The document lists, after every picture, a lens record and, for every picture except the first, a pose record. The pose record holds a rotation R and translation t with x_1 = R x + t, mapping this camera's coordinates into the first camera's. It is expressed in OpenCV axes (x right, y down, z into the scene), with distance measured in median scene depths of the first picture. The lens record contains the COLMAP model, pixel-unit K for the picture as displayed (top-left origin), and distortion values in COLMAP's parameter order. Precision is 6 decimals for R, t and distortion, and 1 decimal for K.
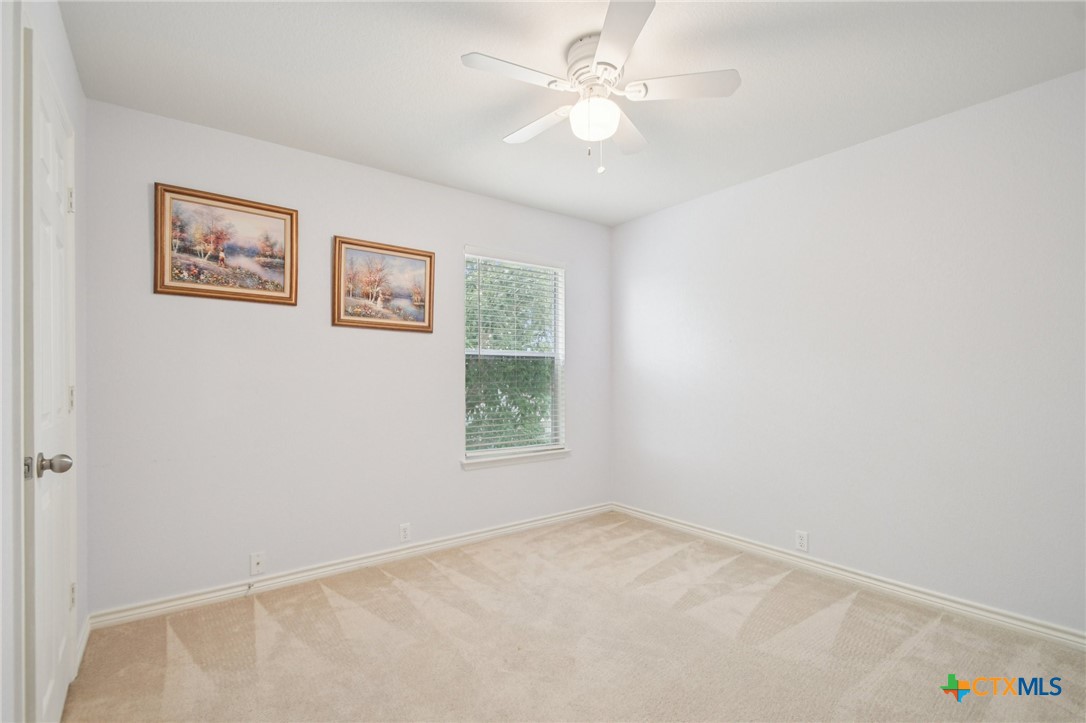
lens RADIAL K [[488.3, 0, 550.0], [0, 488.3, 377.9], [0, 0, 1]] dist [0.001424, -0.012126]
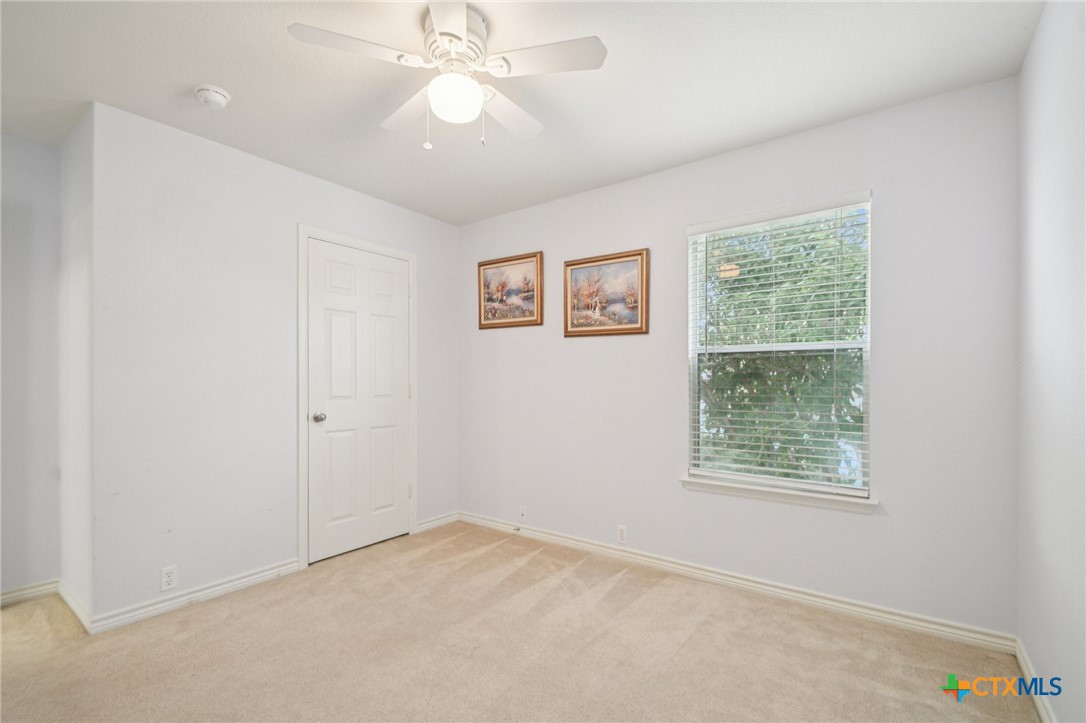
lens RADIAL K [[488.3, 0, 550.0], [0, 488.3, 377.9], [0, 0, 1]] dist [0.001424, -0.012126]
pose [[0.274772, -0.001903, -0.961507, 0.674507], [0.000058, 0.999998, -0.001963, -0.005043], [0.961509, 0.000483, 0.274772, 0.616630]]
